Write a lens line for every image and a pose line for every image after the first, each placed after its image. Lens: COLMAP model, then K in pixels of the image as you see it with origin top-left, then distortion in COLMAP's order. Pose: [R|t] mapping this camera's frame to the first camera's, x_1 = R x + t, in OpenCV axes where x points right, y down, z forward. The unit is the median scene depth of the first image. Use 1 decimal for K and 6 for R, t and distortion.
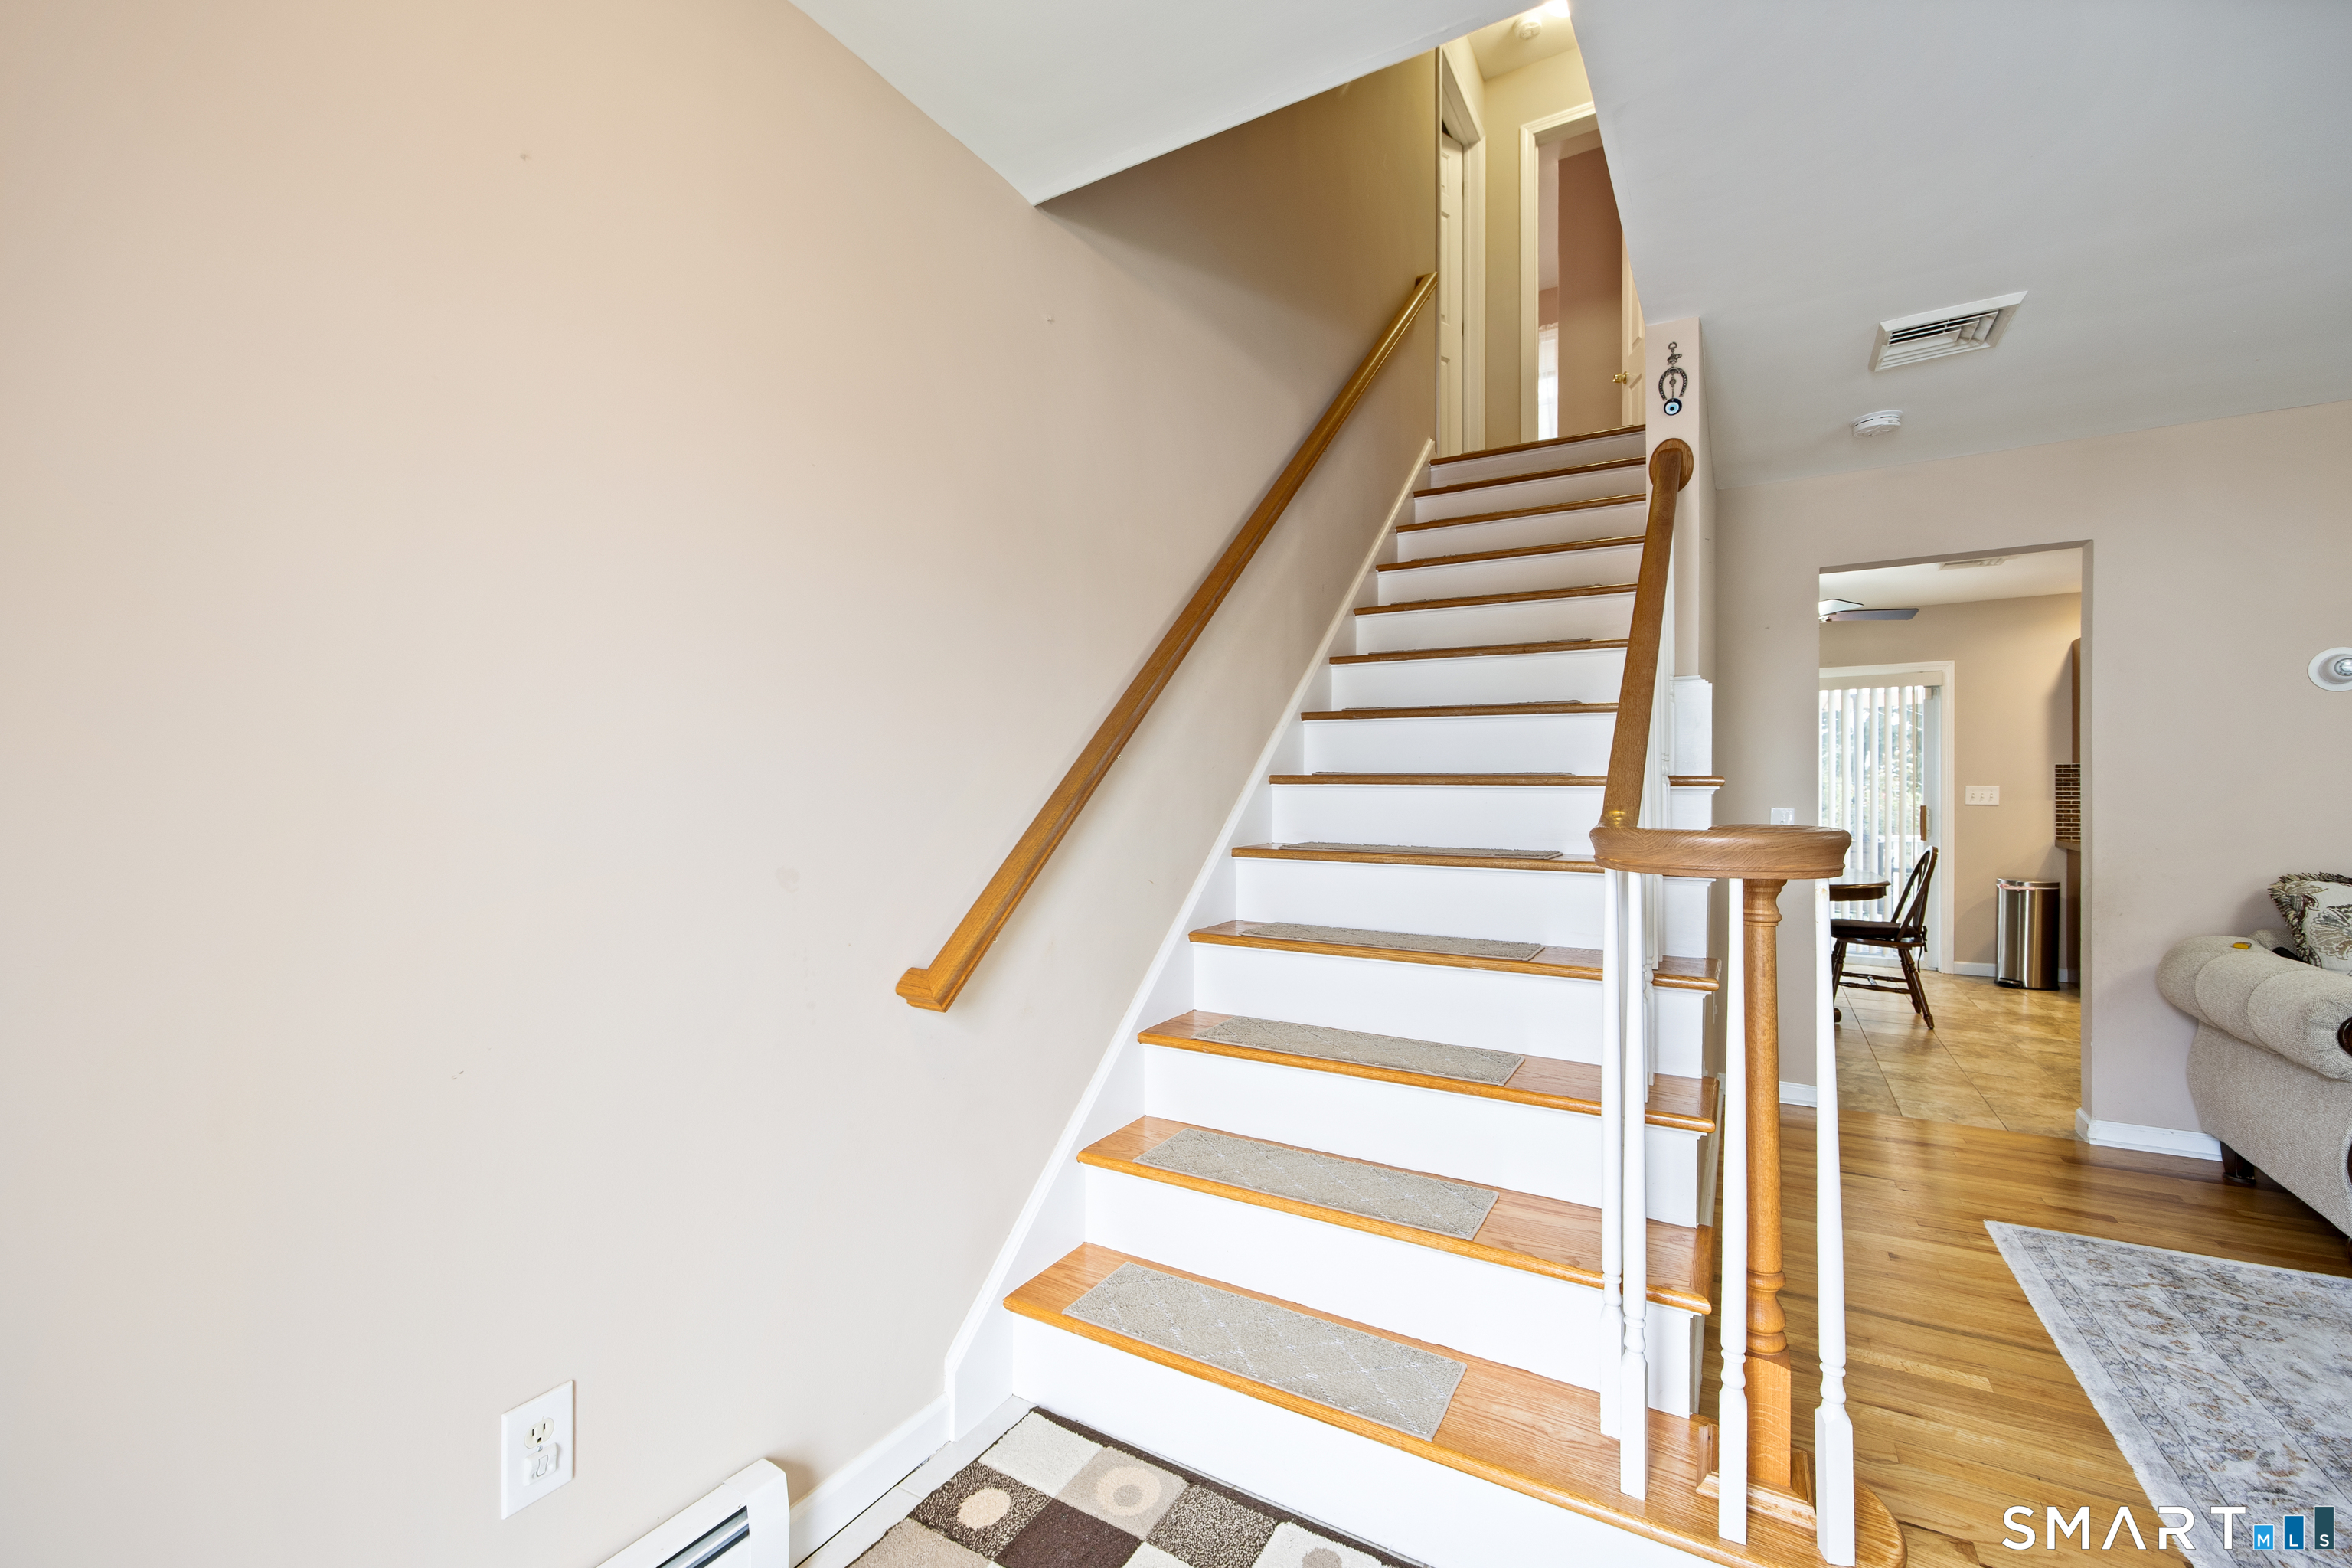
lens RADIAL K [[945.1, 0, 1176.0], [0, 945.1, 784.0], [0, 0, 1]] dist [-0.007406, -0.000089]
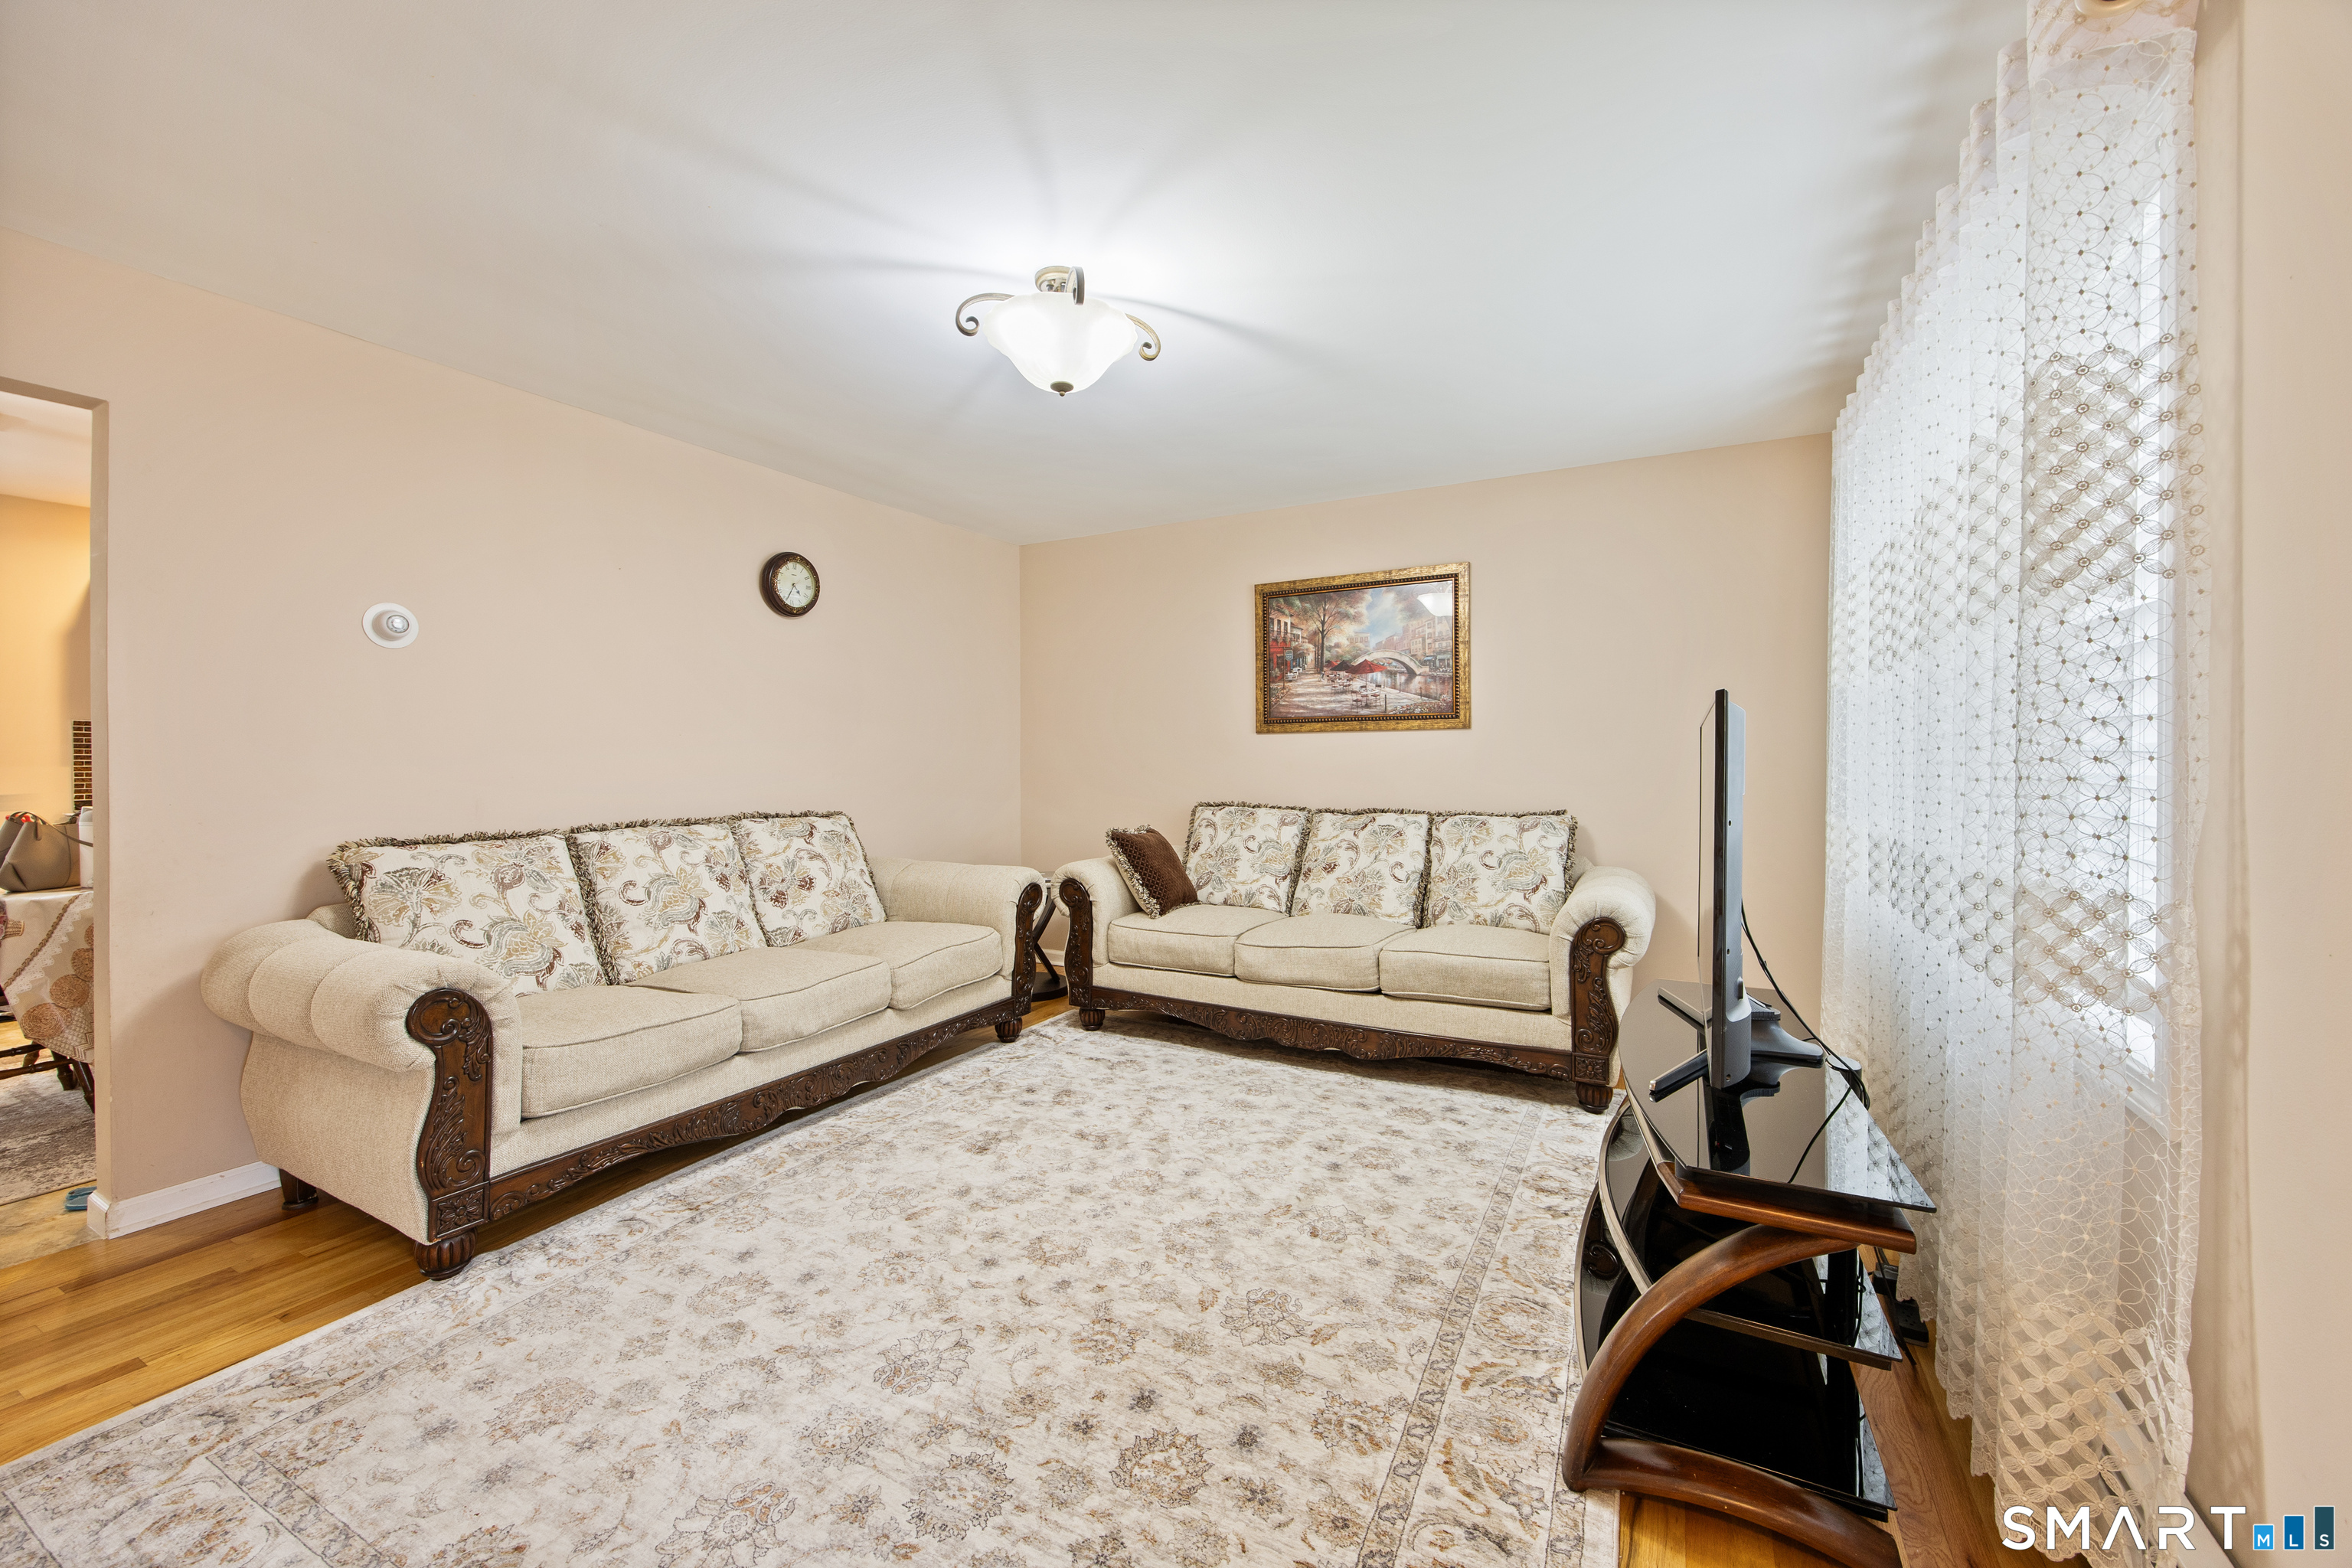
lens RADIAL K [[926.2, 0, 1183.4], [0, 926.2, 766.5], [0, 0, 1]] dist [-0.000869, -0.000044]
pose [[-0.047671, -0.006970, 0.998839, 0.253161], [-0.004935, 0.999965, 0.006743, 0.012466], [-0.998851, -0.004608, -0.047703, 0.232626]]
